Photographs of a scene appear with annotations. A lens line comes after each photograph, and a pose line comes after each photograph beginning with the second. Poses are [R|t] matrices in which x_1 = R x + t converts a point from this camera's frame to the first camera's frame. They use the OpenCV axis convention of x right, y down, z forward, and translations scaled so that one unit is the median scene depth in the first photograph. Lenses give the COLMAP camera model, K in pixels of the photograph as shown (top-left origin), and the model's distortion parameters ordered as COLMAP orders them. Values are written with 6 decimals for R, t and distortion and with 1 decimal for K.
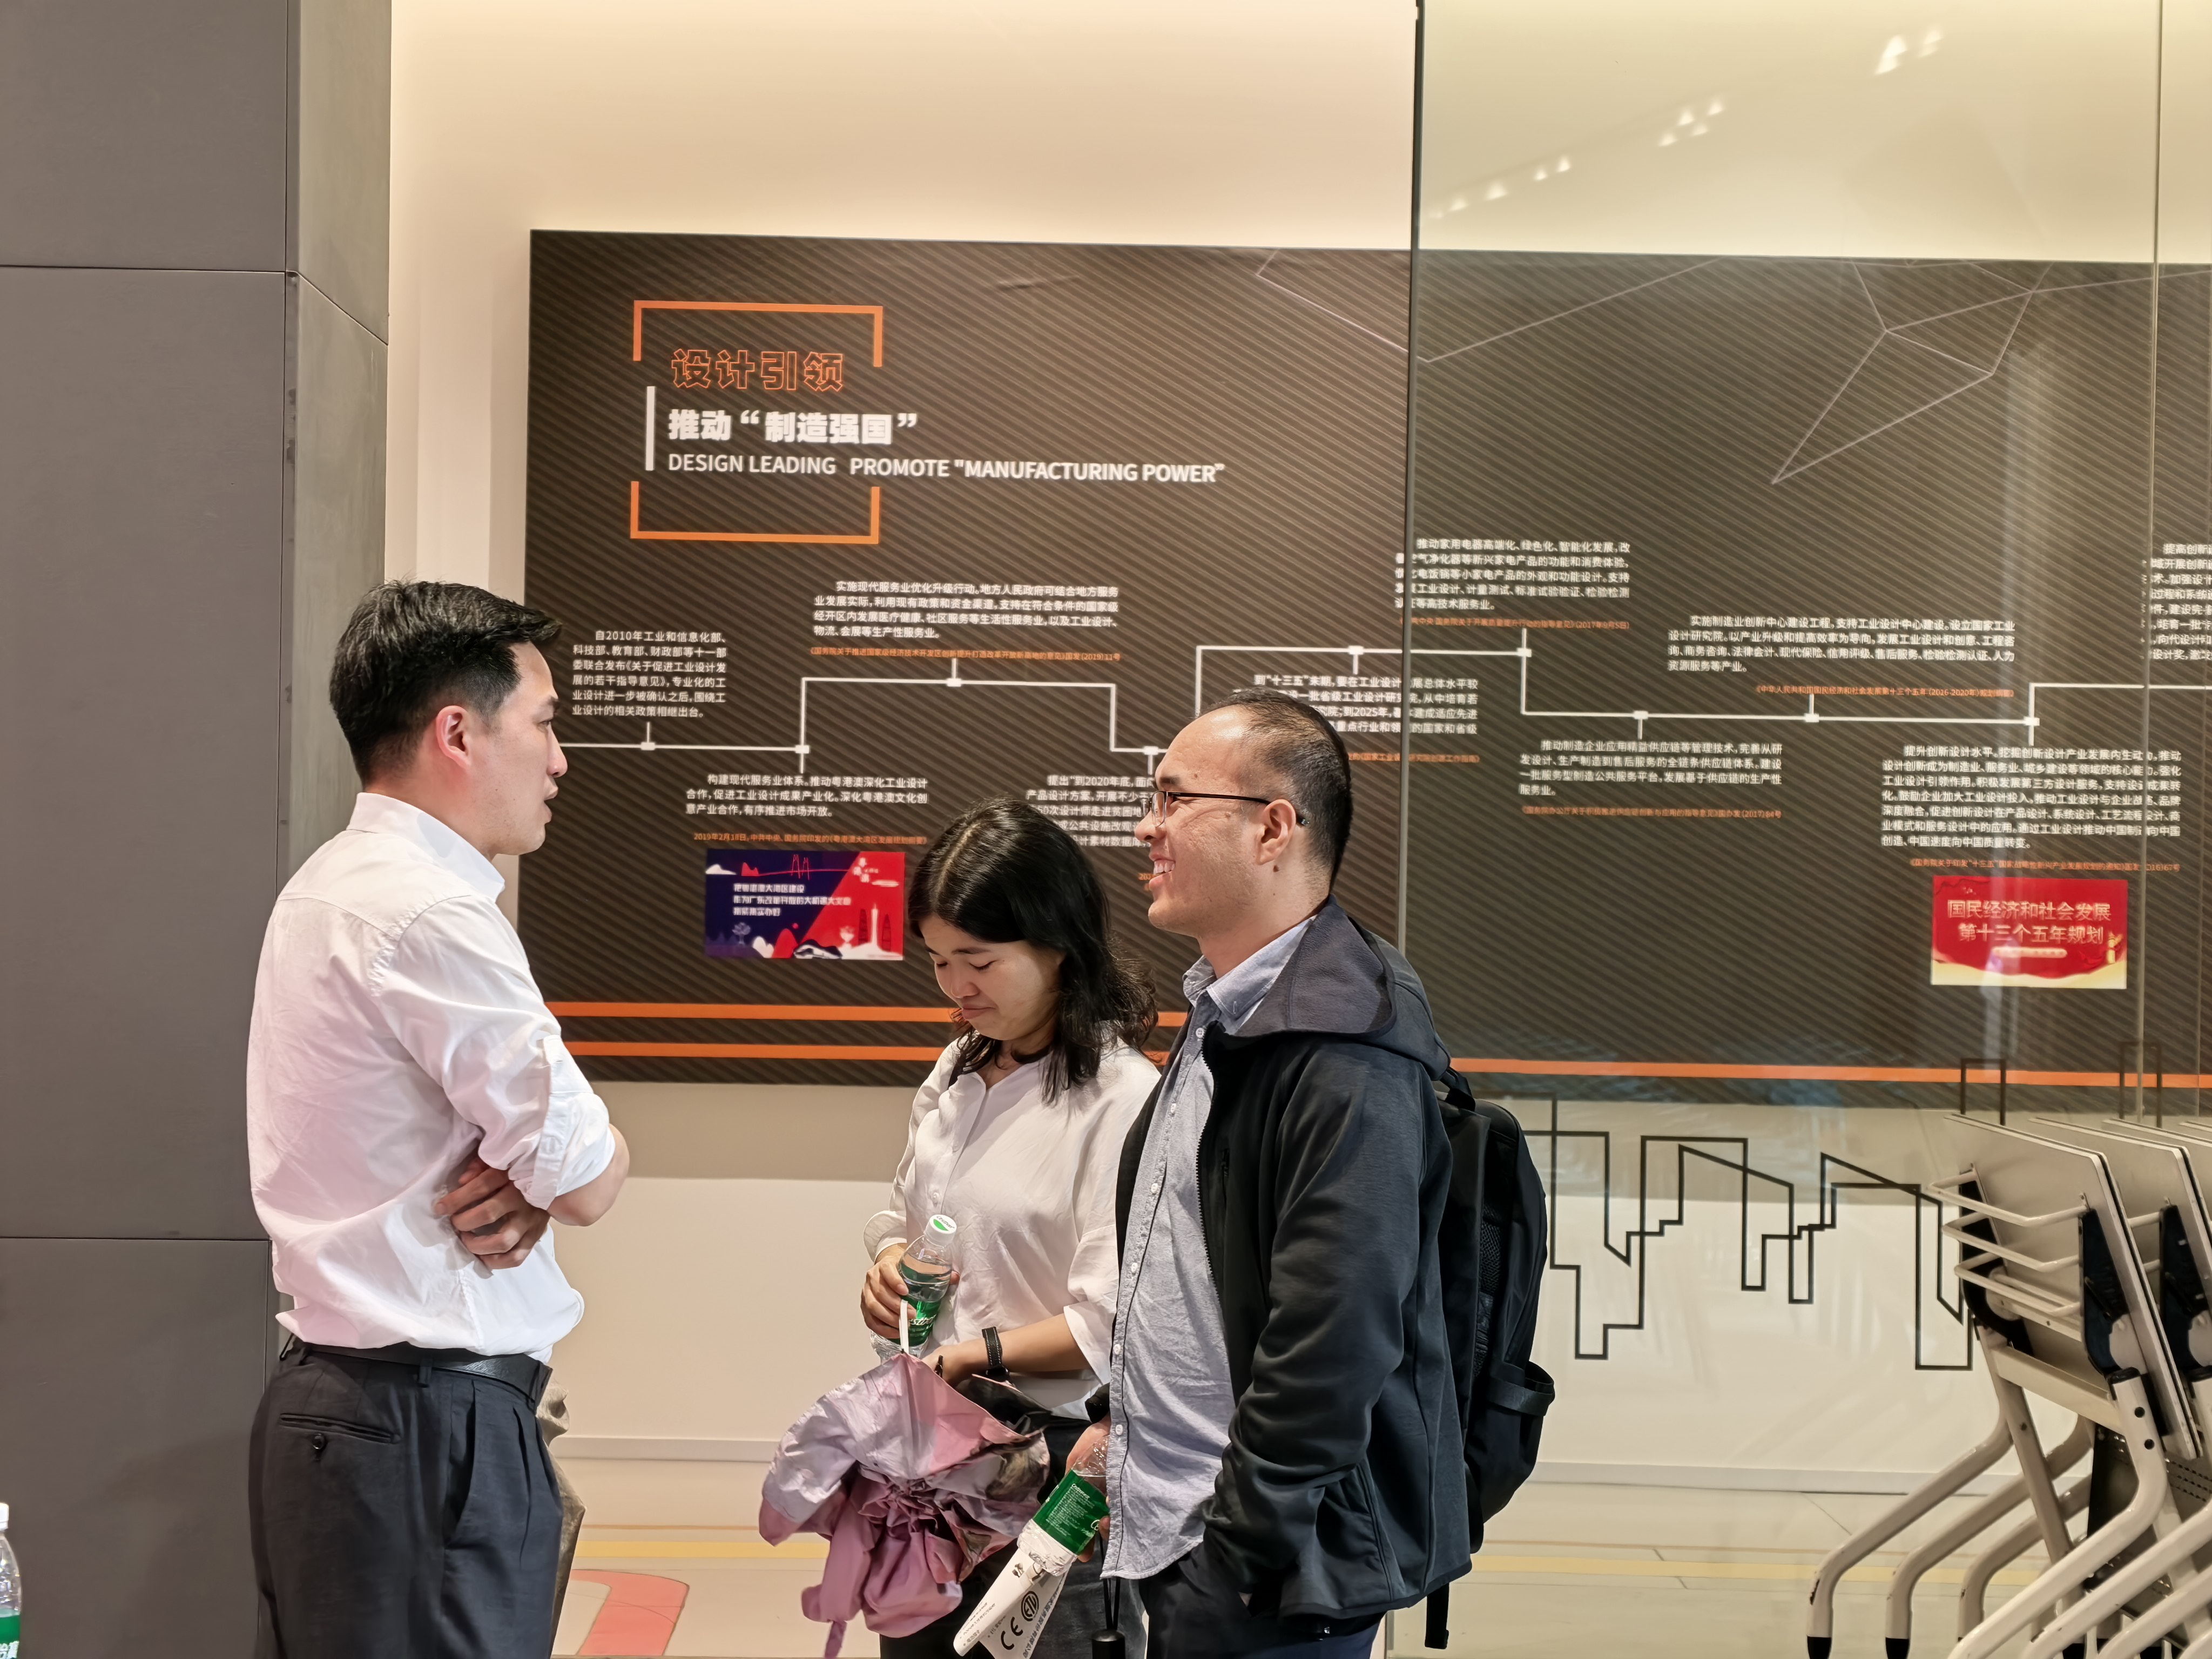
lens RADIAL K [[5759.5, 0, 1106.7], [0, 5759.5, 828.2], [0, 0, 1]] dist [0.144092, 0.000000]
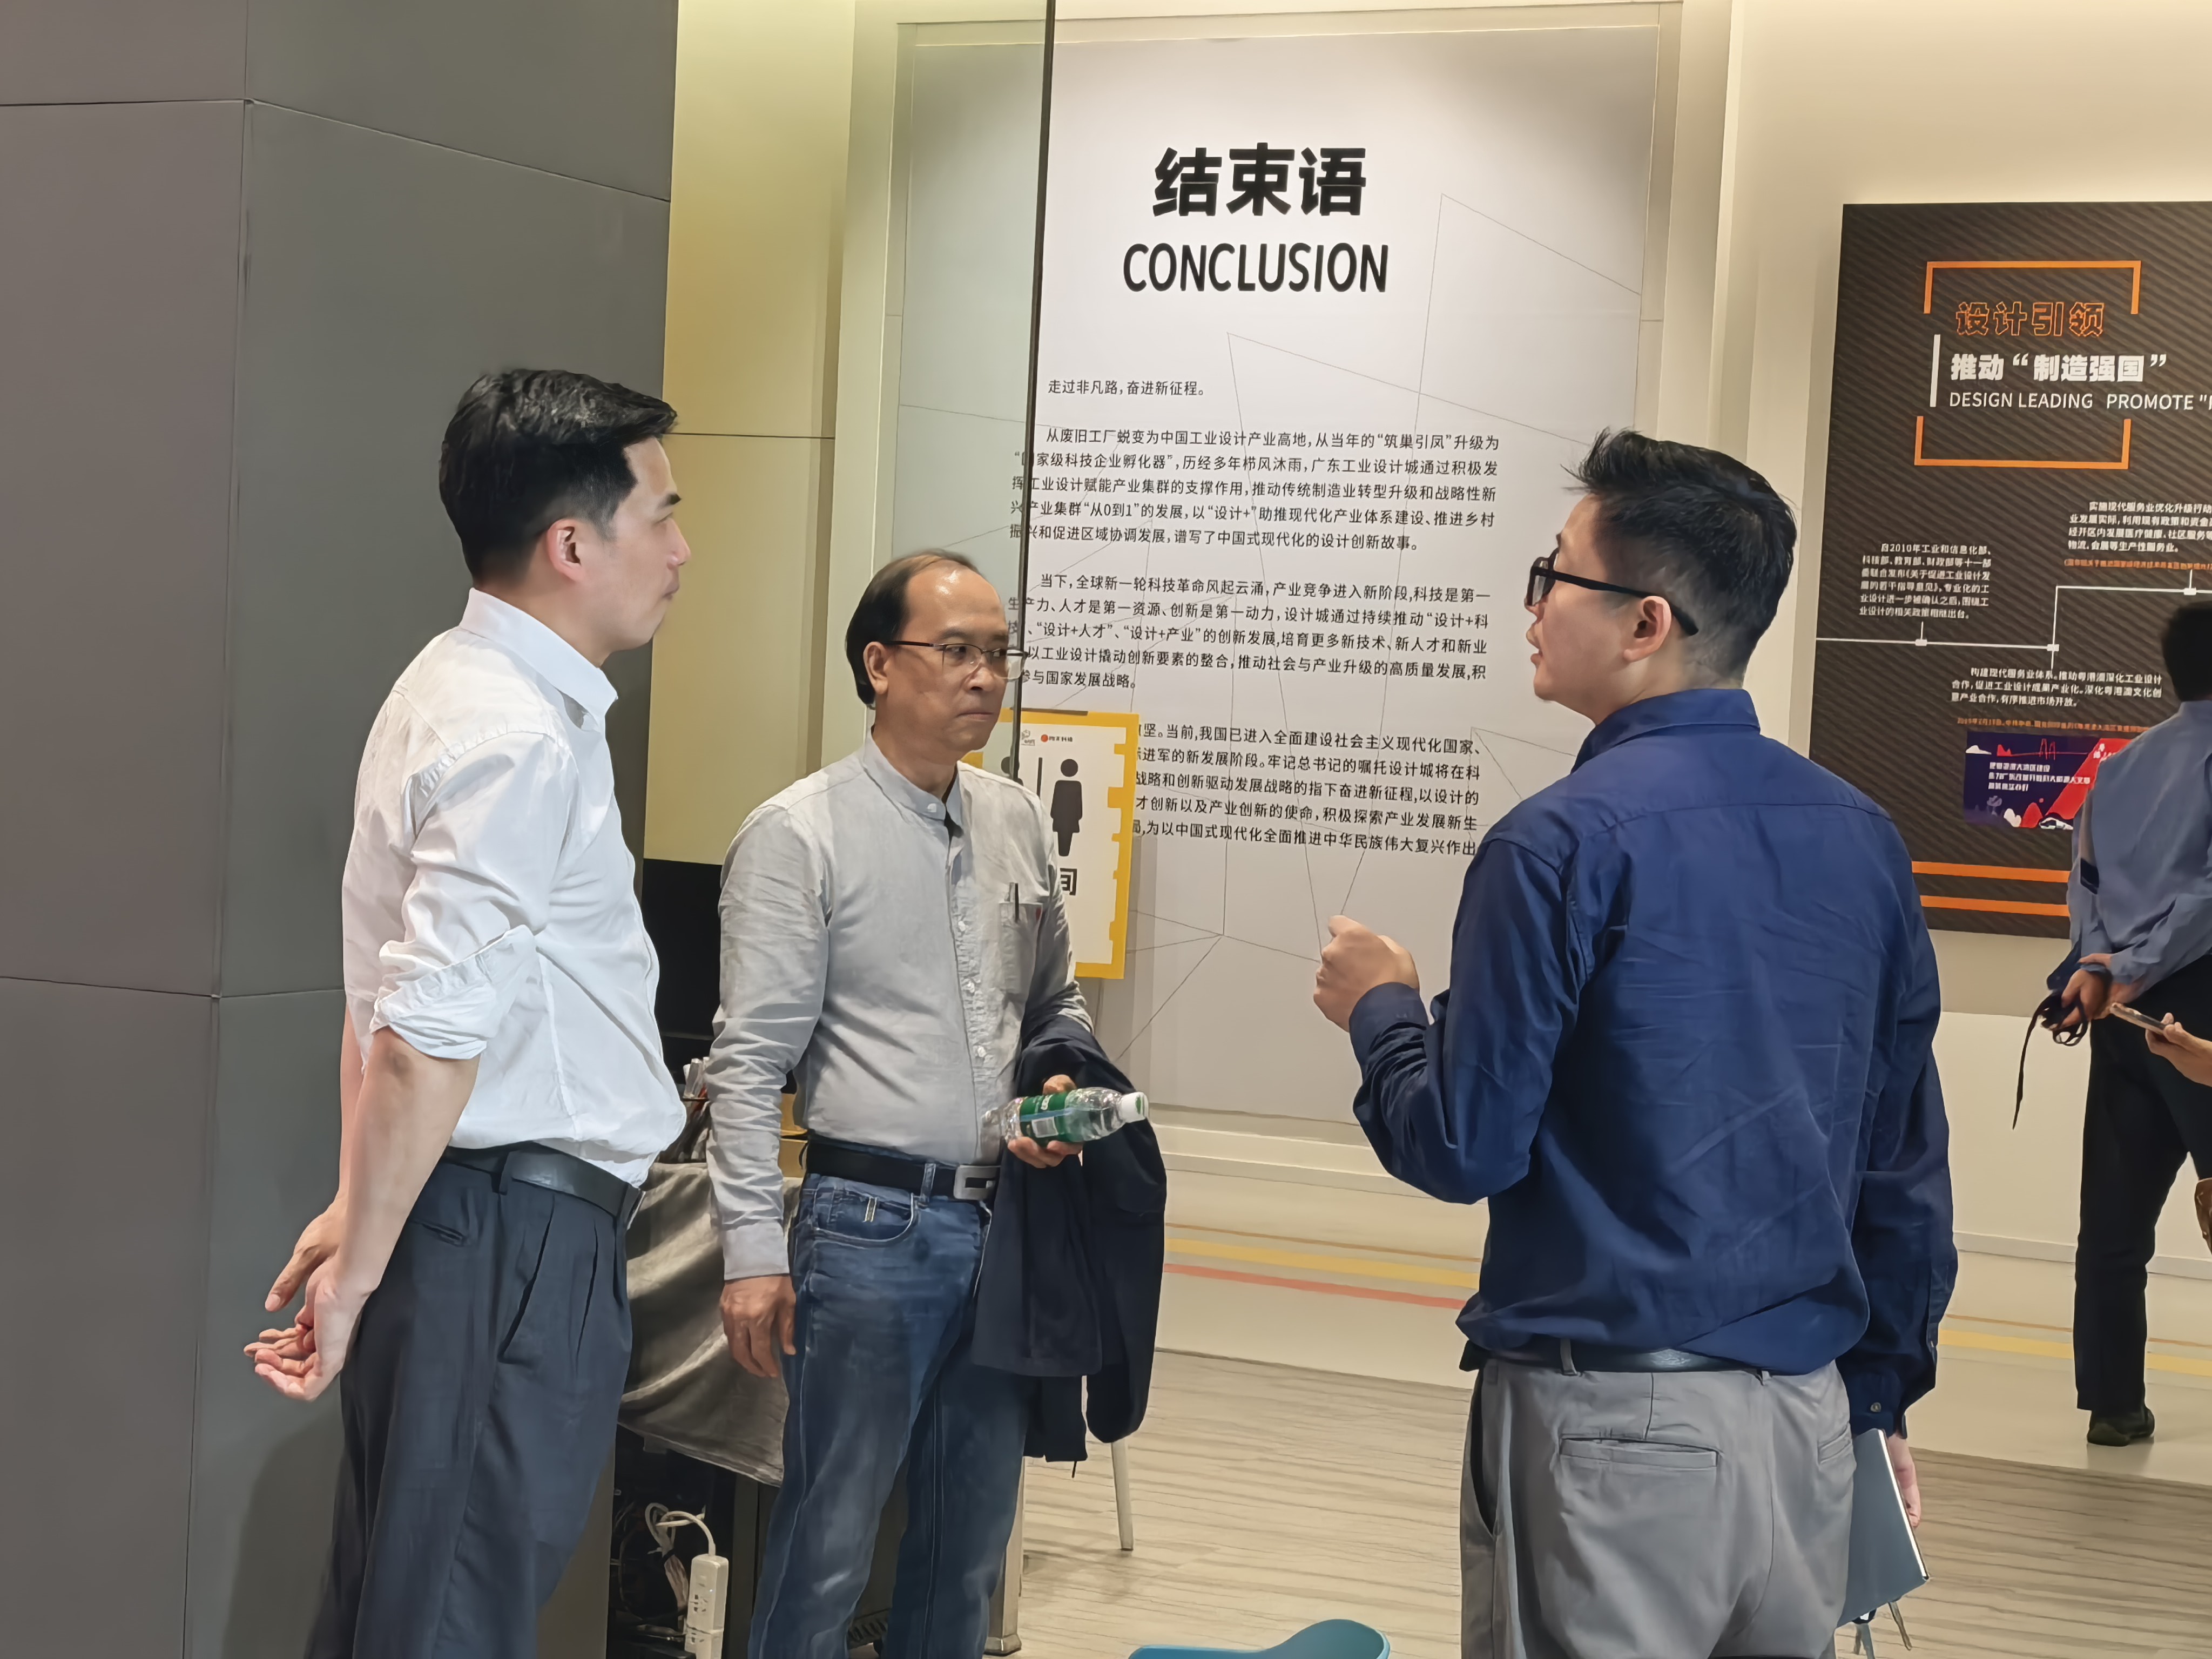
lens RADIAL K [[3998.6, 0, 1104.8], [0, 3998.6, 832.1], [0, 0, 1]] dist [0.051829, 0.000000]
pose [[0.900798, 0.040695, -0.432326, 0.124704], [-0.030316, 0.999063, 0.030875, 0.004132], [0.433178, -0.014705, 0.901189, 0.193505]]
